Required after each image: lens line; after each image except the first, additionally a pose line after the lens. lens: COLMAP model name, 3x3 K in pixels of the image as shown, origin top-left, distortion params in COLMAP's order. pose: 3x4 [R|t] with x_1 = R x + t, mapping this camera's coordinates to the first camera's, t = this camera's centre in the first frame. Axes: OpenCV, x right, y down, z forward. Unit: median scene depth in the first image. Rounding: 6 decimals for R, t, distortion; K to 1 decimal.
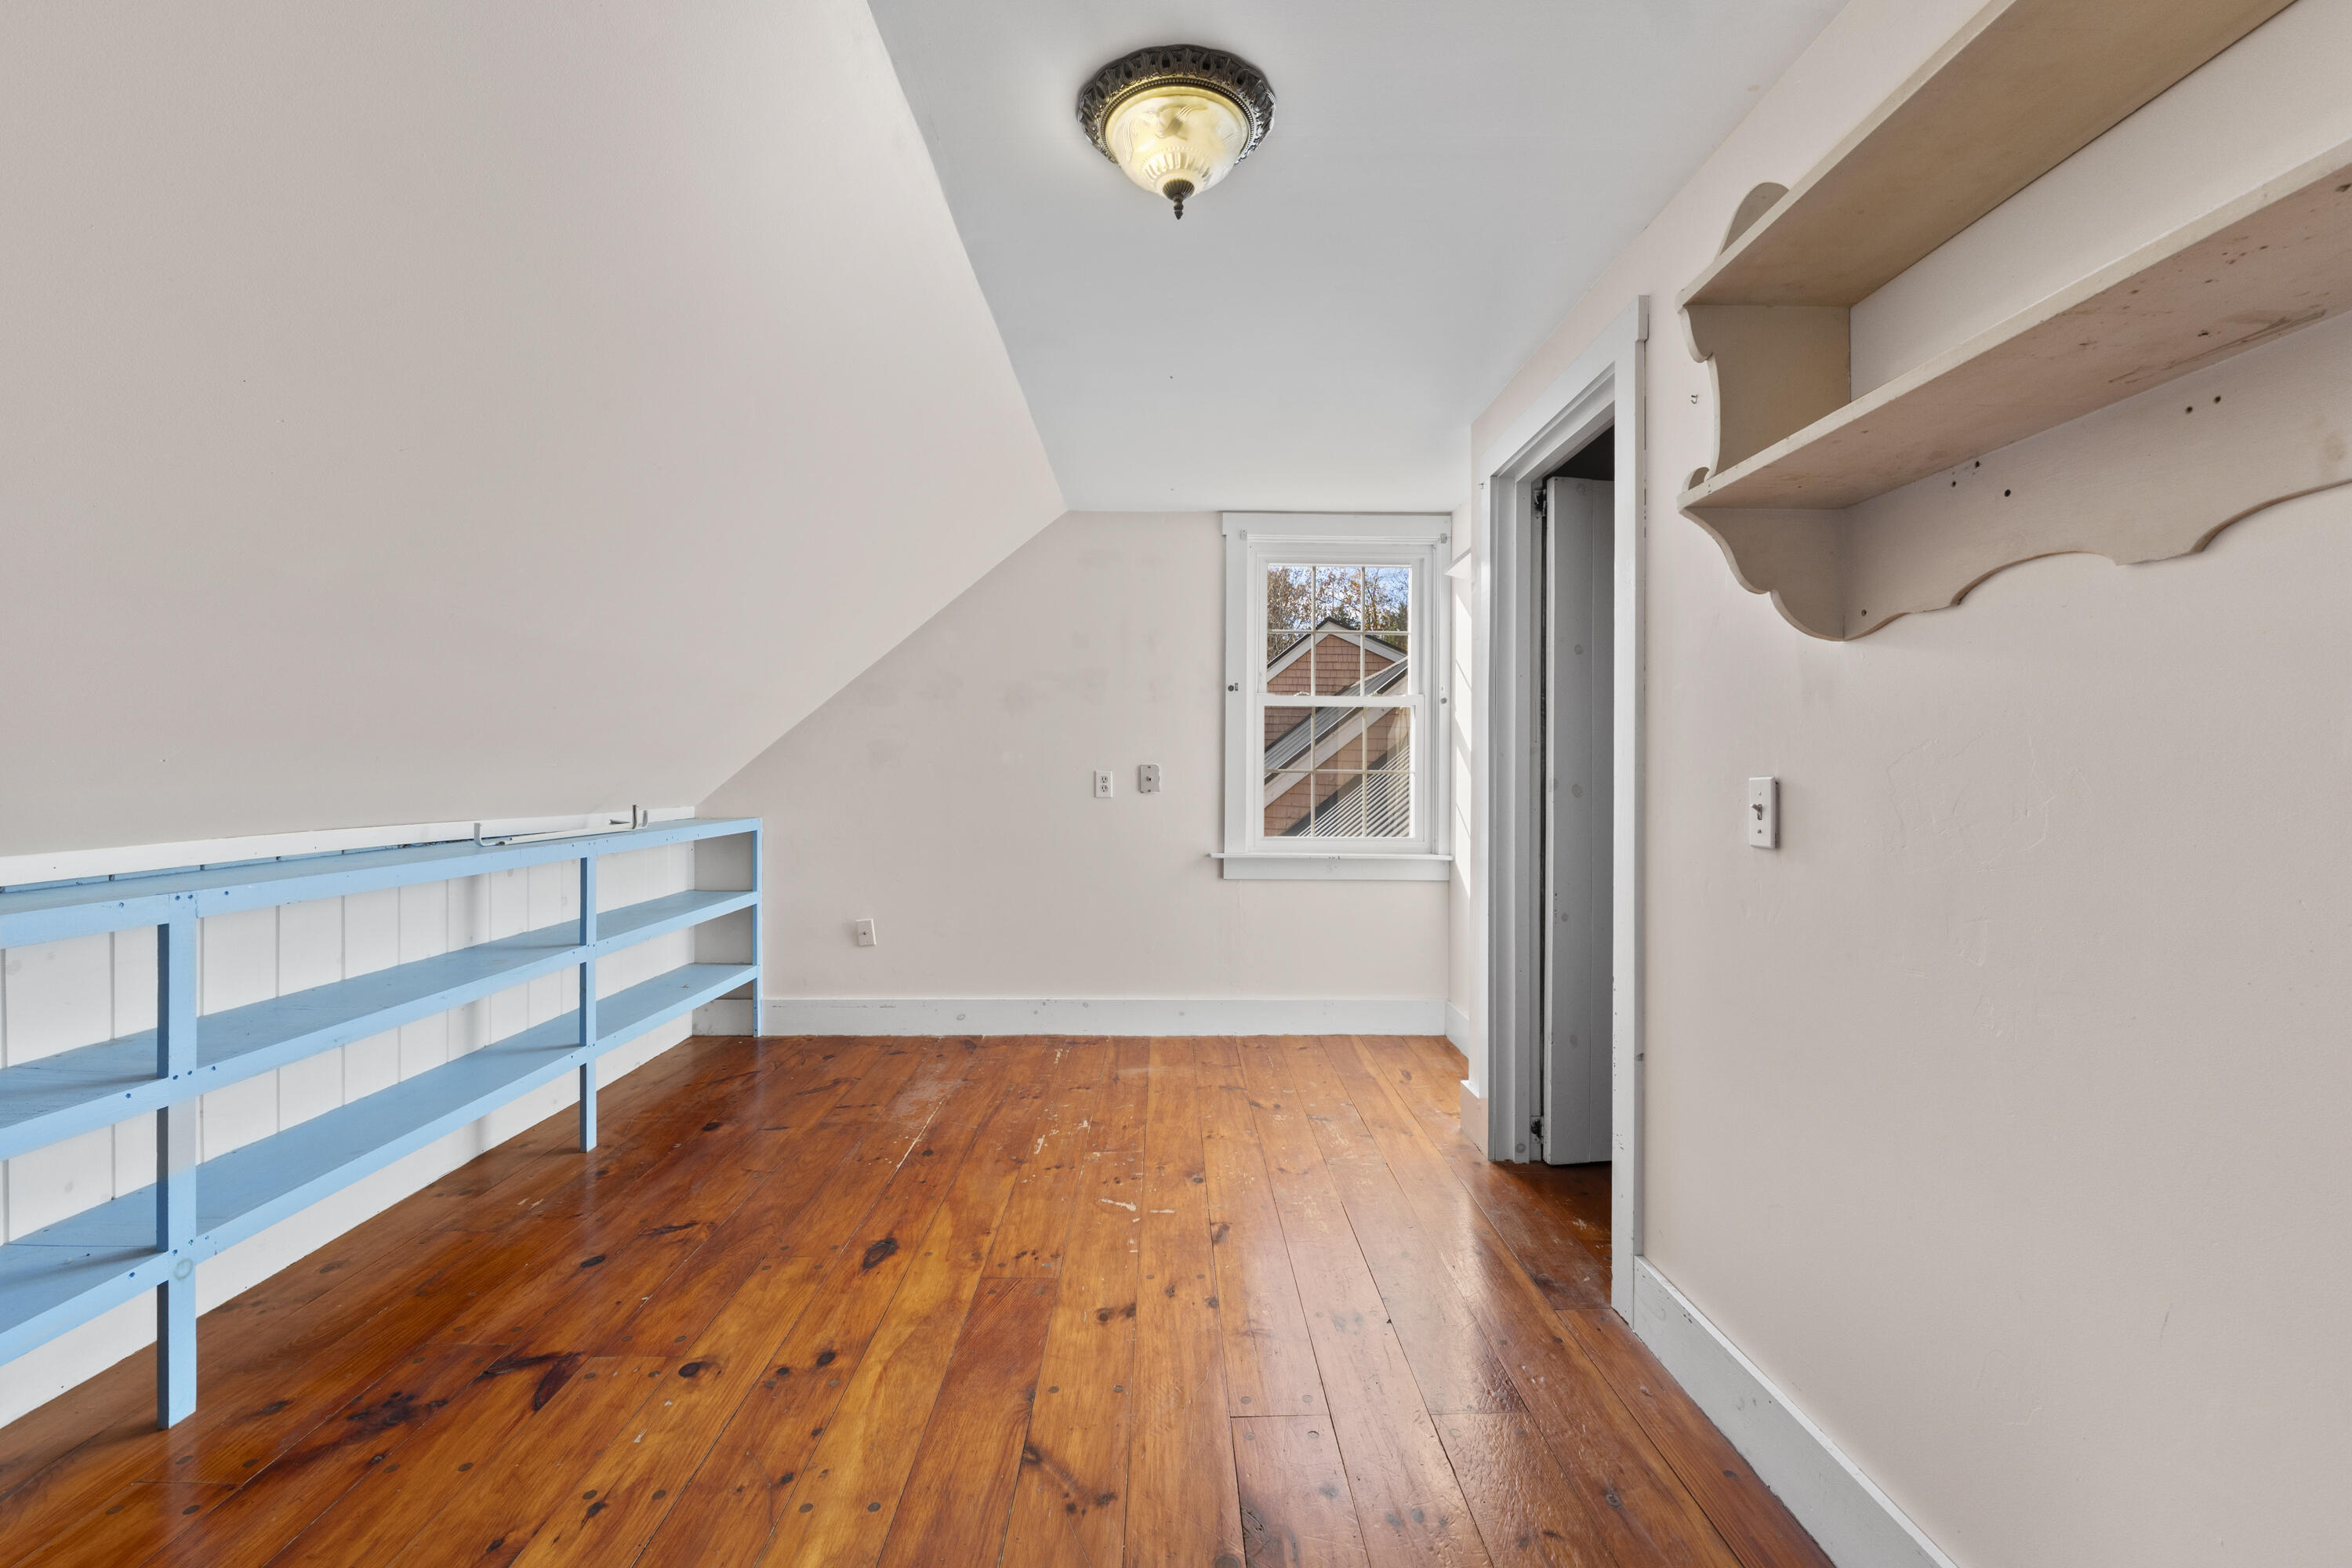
lens RADIAL K [[988.6, 0, 1180.4], [0, 988.6, 779.3], [0, 0, 1]] dist [-0.000822, -0.000051]
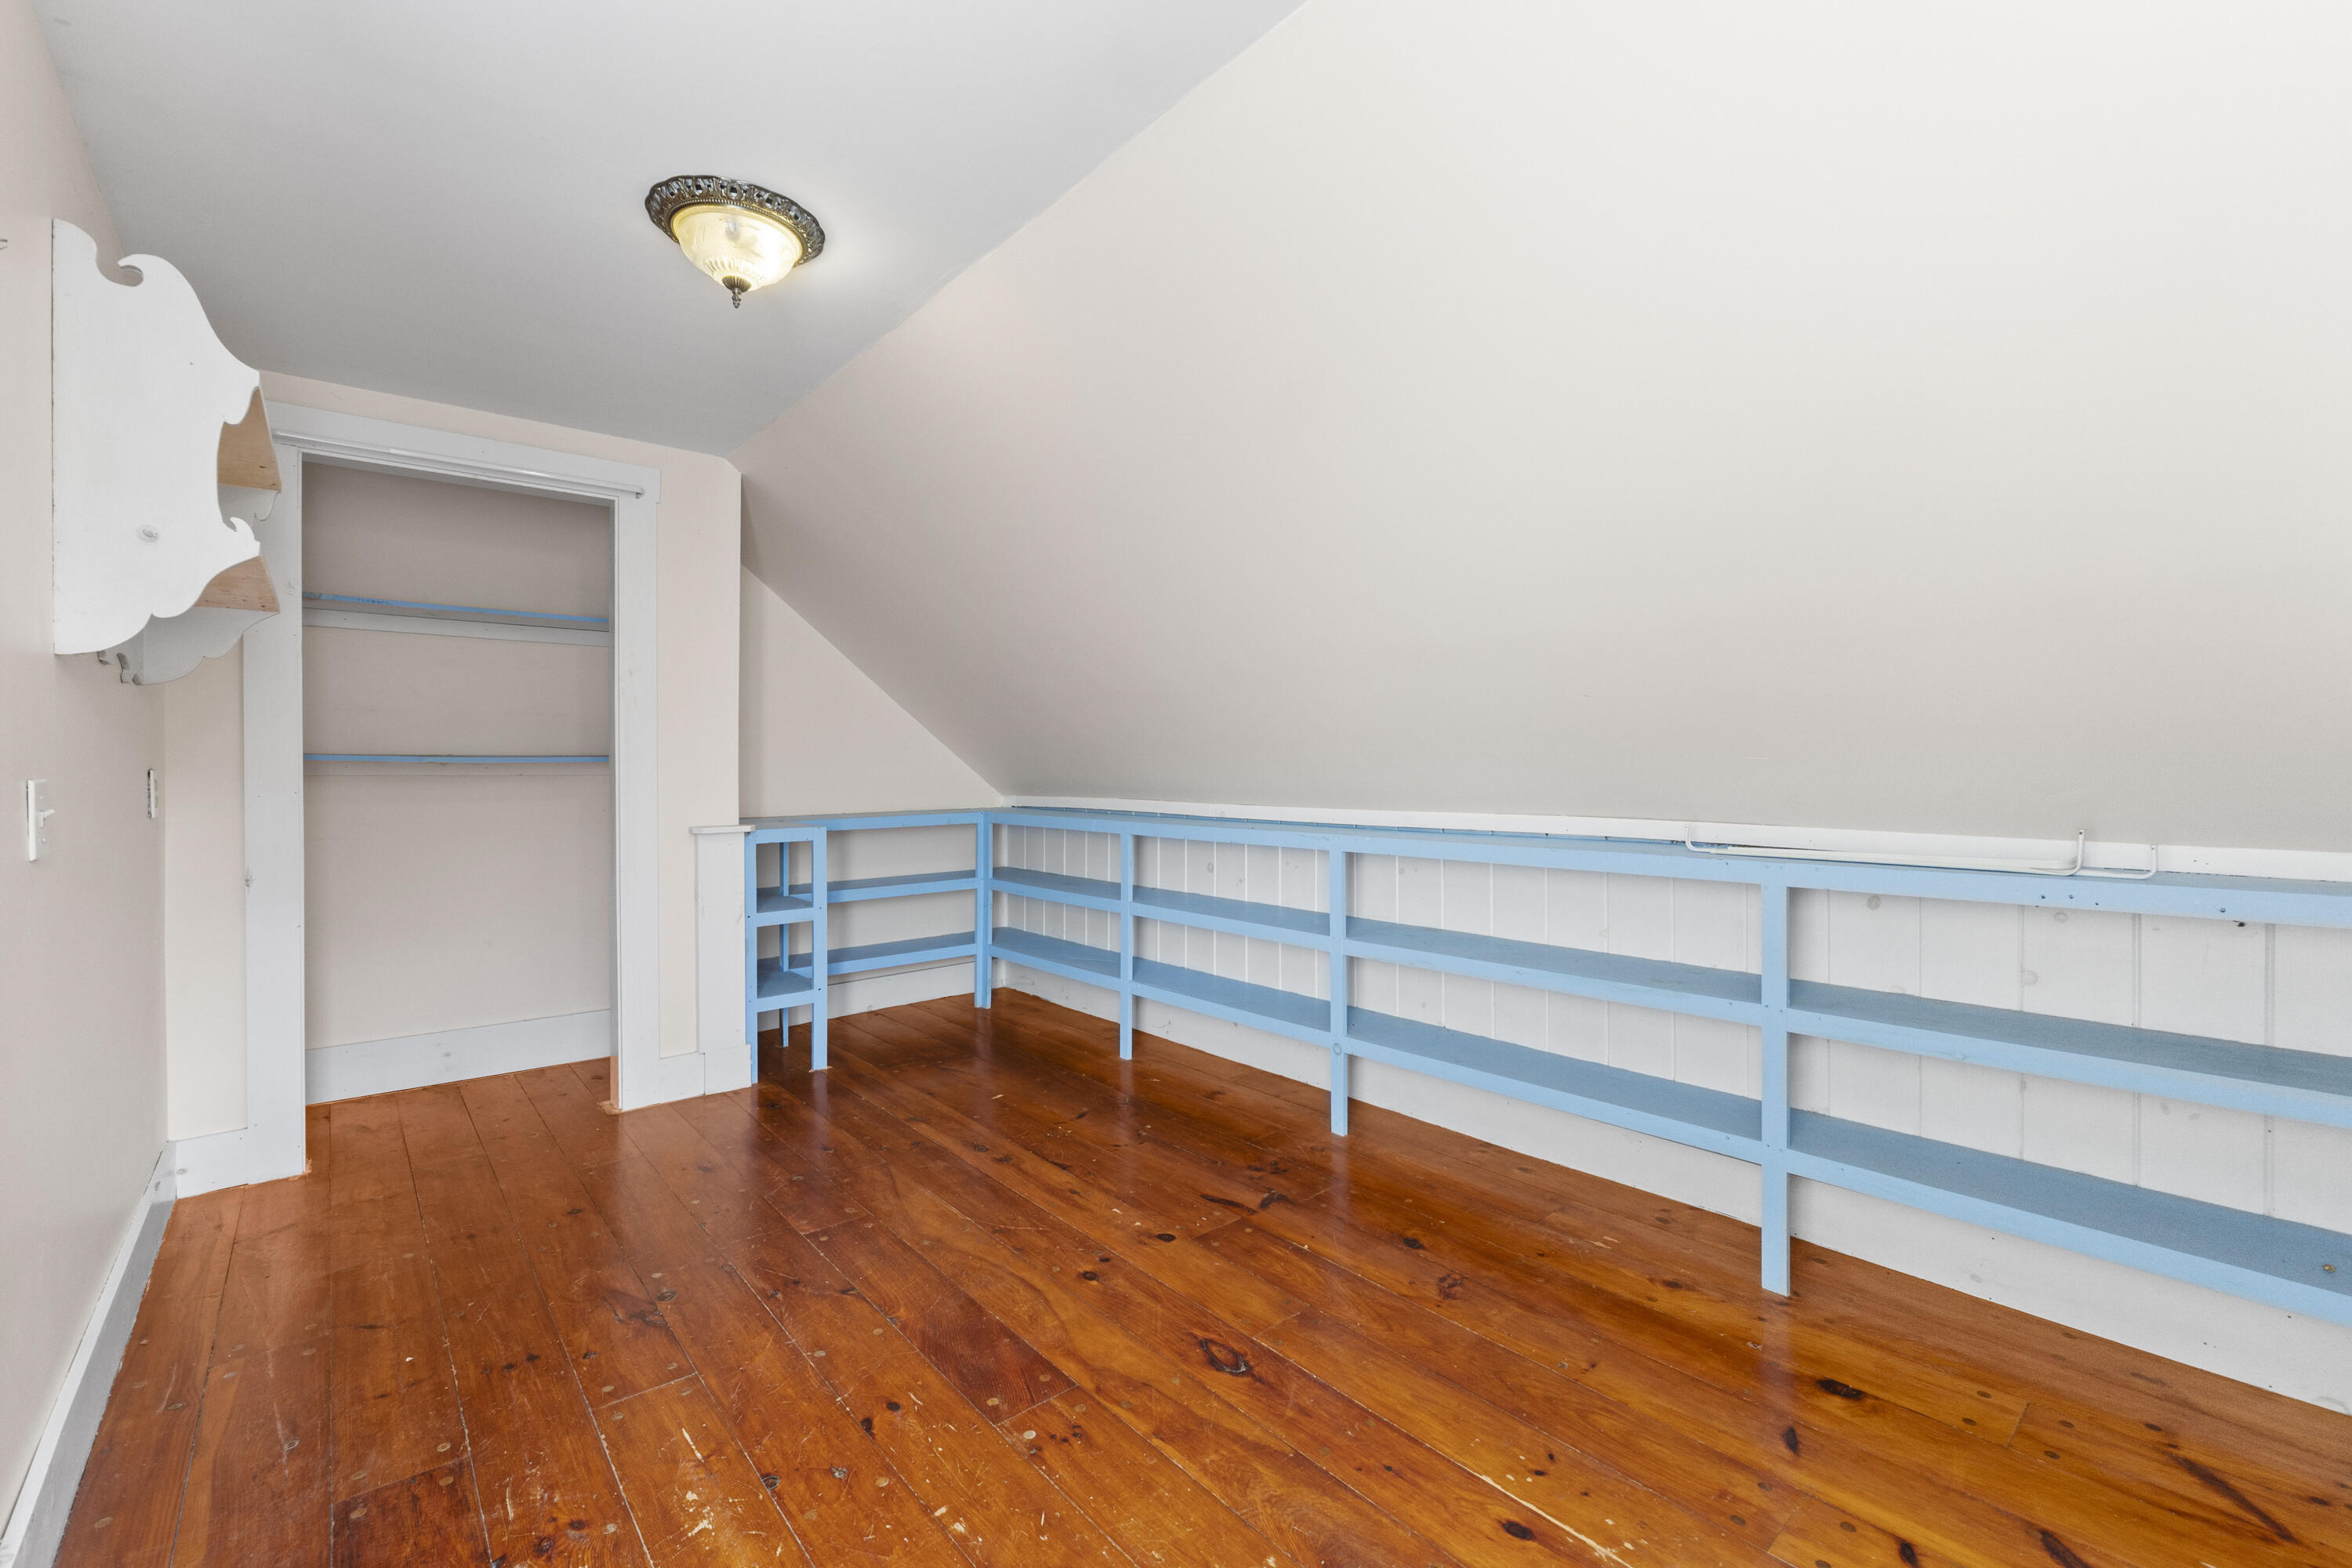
lens RADIAL K [[988.6, 0, 1190.5], [0, 988.6, 776.1], [0, 0, 1]] dist [-0.000822, -0.000051]
pose [[-0.769081, 0.005693, -0.639125, 0.276525], [0.000901, 0.999969, 0.007822, -0.010408], [0.639150, 0.005440, -0.769063, 1.870442]]
